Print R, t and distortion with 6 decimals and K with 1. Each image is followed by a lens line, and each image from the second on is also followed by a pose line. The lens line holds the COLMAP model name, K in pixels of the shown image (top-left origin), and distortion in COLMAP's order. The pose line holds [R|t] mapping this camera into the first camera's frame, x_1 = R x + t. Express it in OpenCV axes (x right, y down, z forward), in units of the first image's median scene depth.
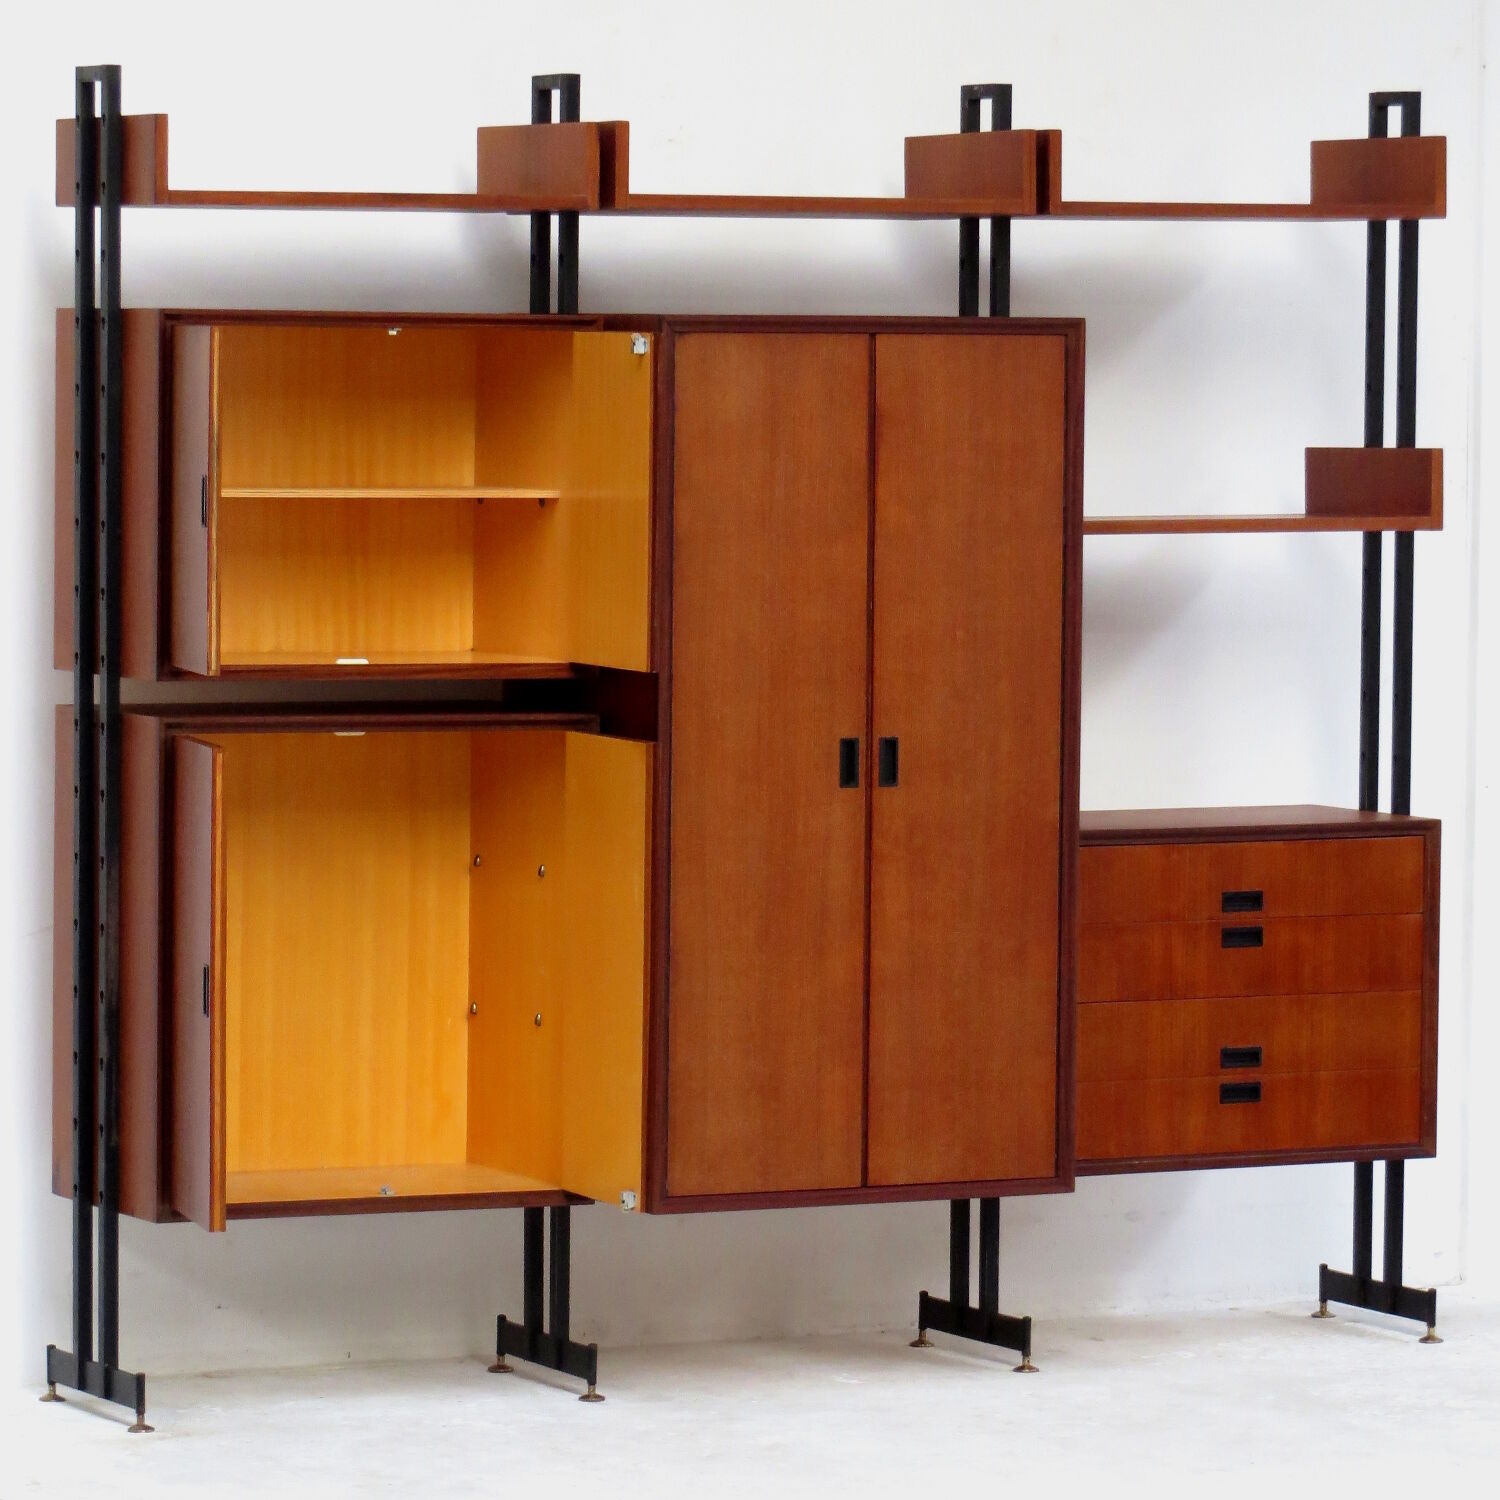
lens RADIAL K [[7109.7, 0, 760.3], [0, 7109.7, 755.9], [0, 0, 1]] dist [0.122168, 0.000000]
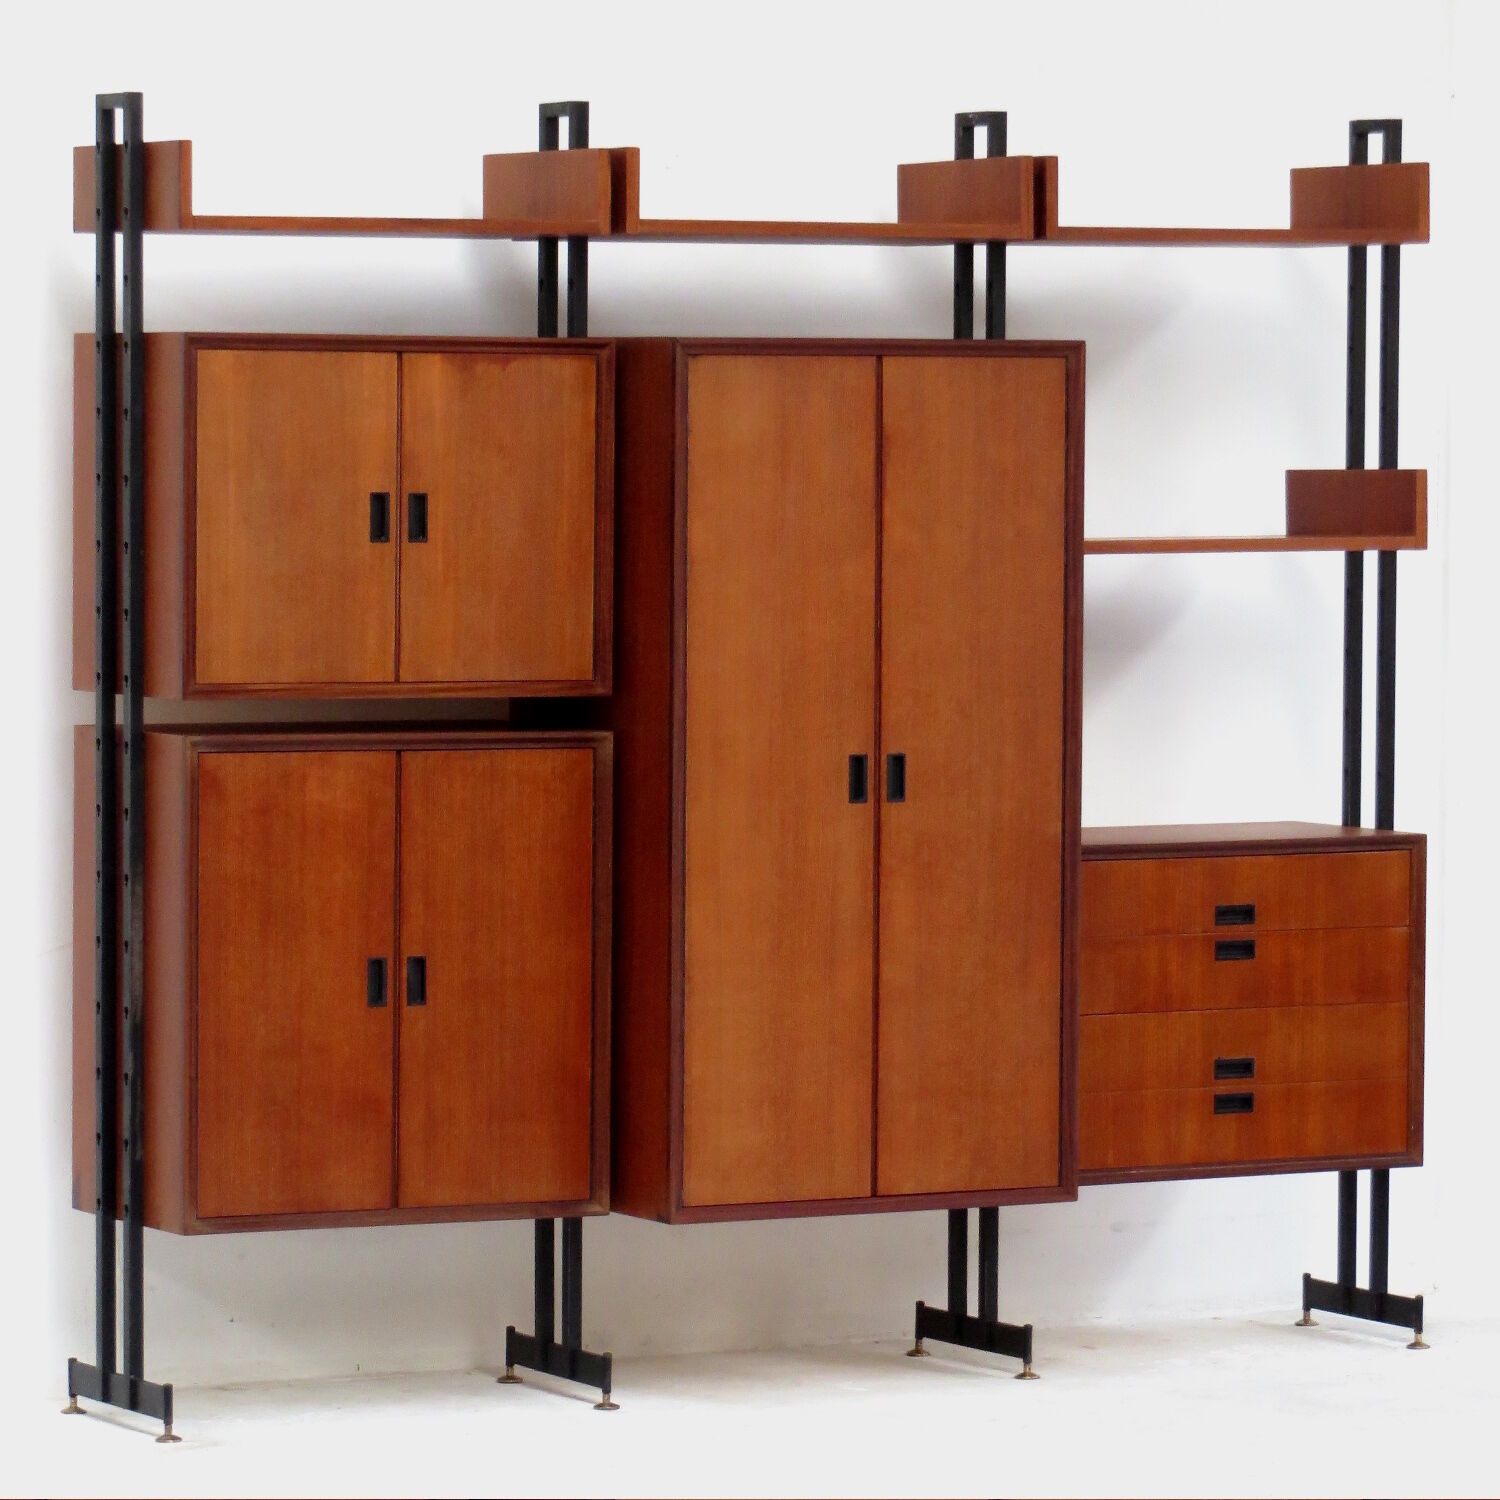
lens RADIAL K [[7109.7, 0, 782.3], [0, 7109.7, 752.2], [0, 0, 1]] dist [0.122168, 0.000000]
pose [[0.999376, -0.004480, 0.035041, -0.033187], [0.004758, 0.999958, -0.007856, 0.005008], [-0.035004, 0.008017, 0.999355, -0.014202]]
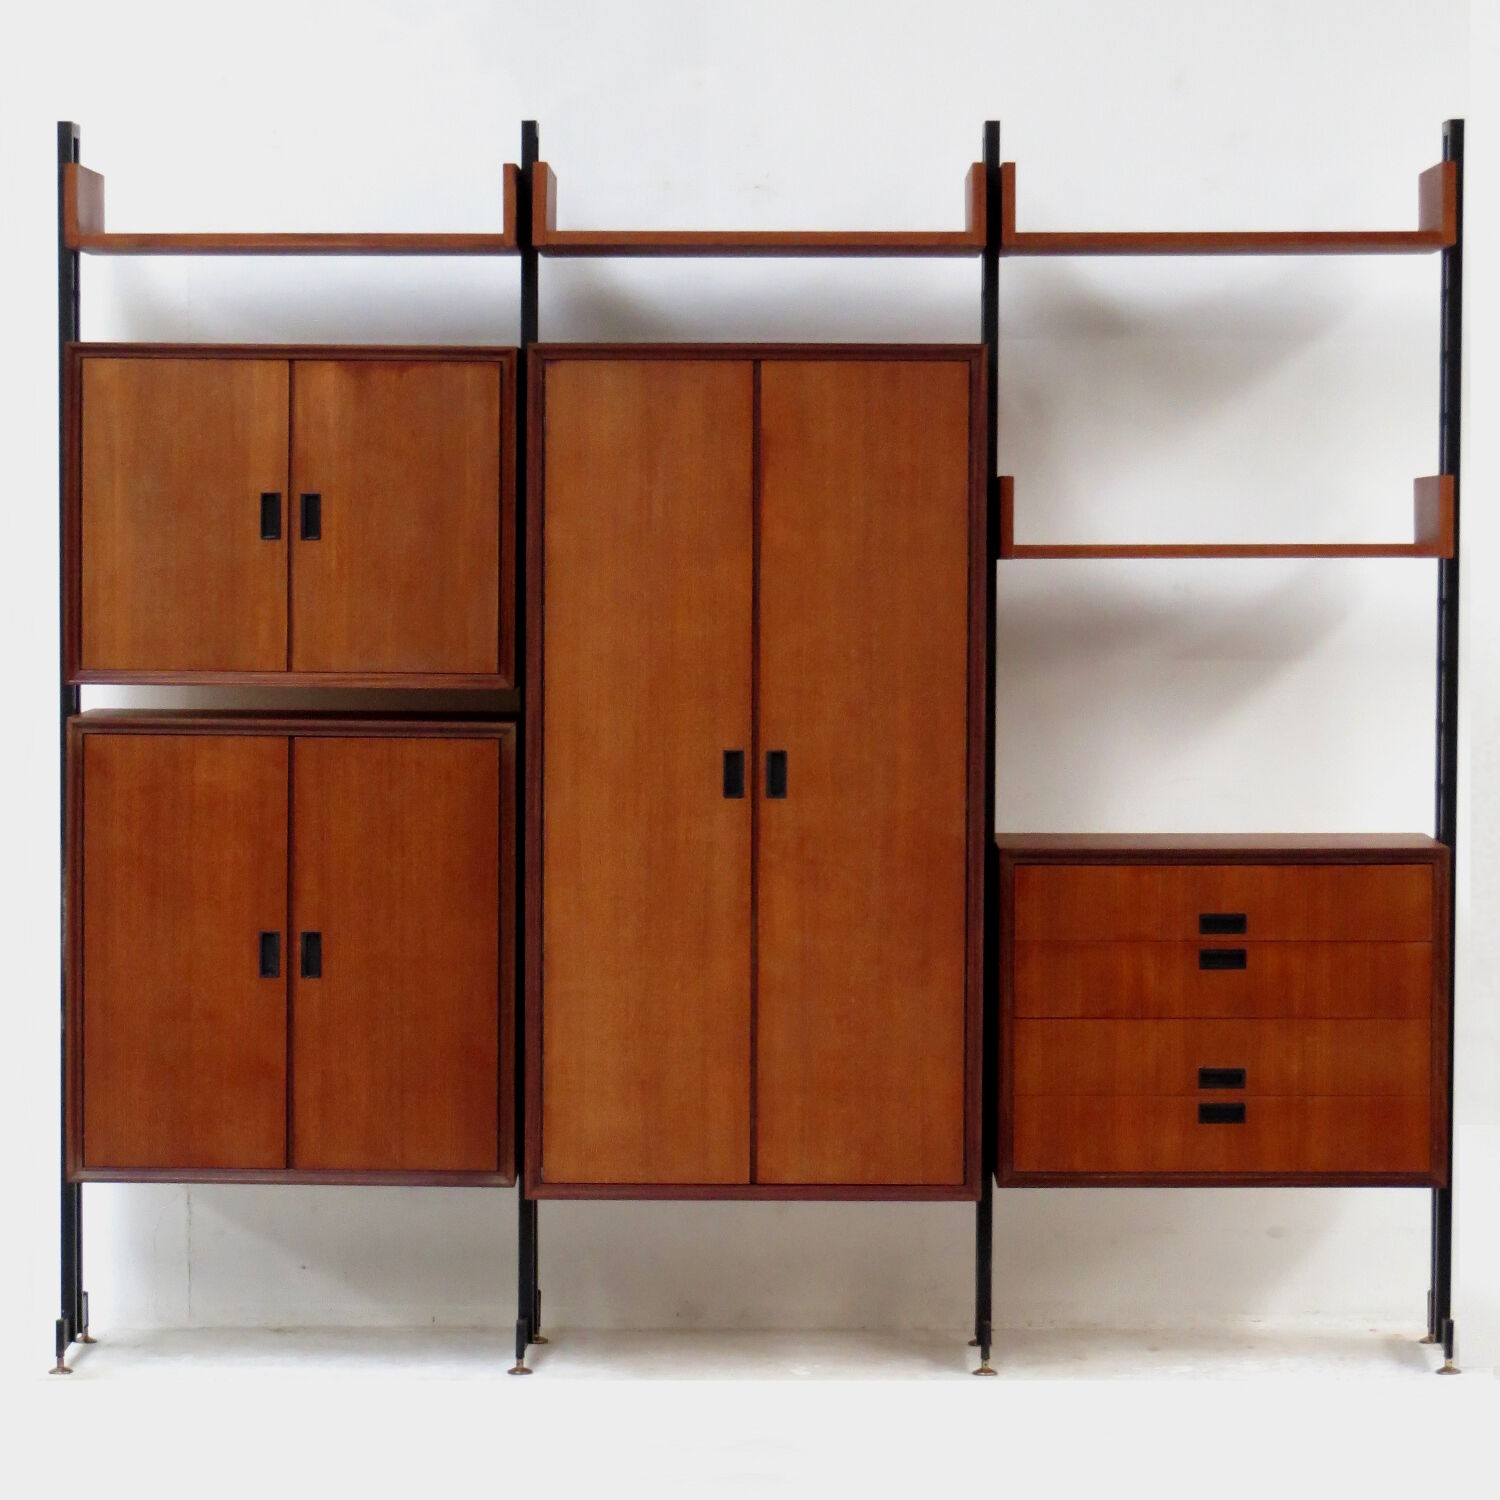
lens RADIAL K [[5784.9, 0, 743.7], [0, 5784.9, 754.2], [0, 0, 1]] dist [-0.010260, 0.000000]
pose [[0.891839, 0.017032, -0.452033, 0.386880], [-0.023016, 0.999705, -0.007742, 0.004444], [0.451768, 0.017308, 0.891968, 0.242634]]
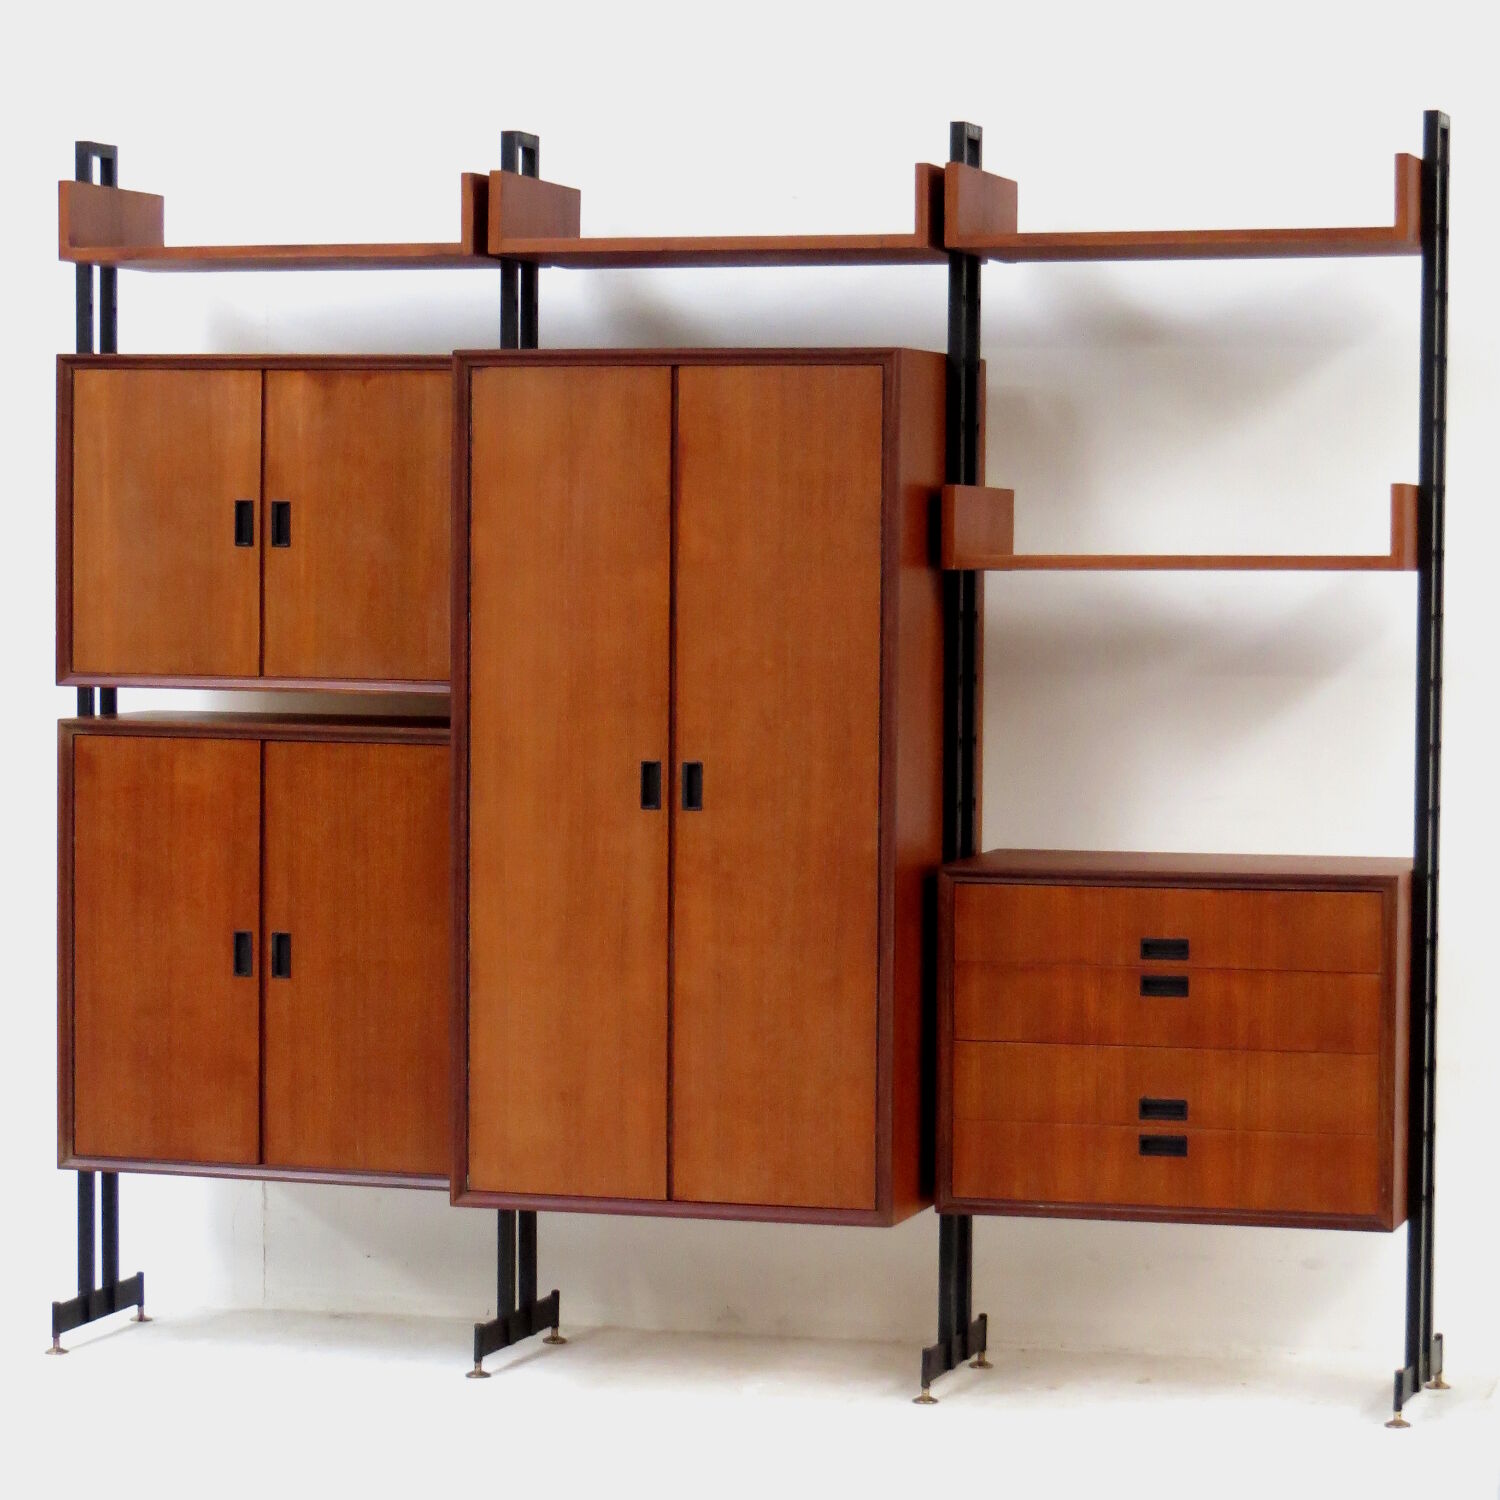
lens RADIAL K [[4690.4, 0, 755.0], [0, 4690.4, 754.3], [0, 0, 1]] dist [-0.036469, 0.000000]
pose [[0.736240, 0.031132, -0.676004, 0.470055], [-0.039451, 0.999217, 0.003051, -0.006024], [0.675569, 0.024423, 0.736892, 0.501244]]
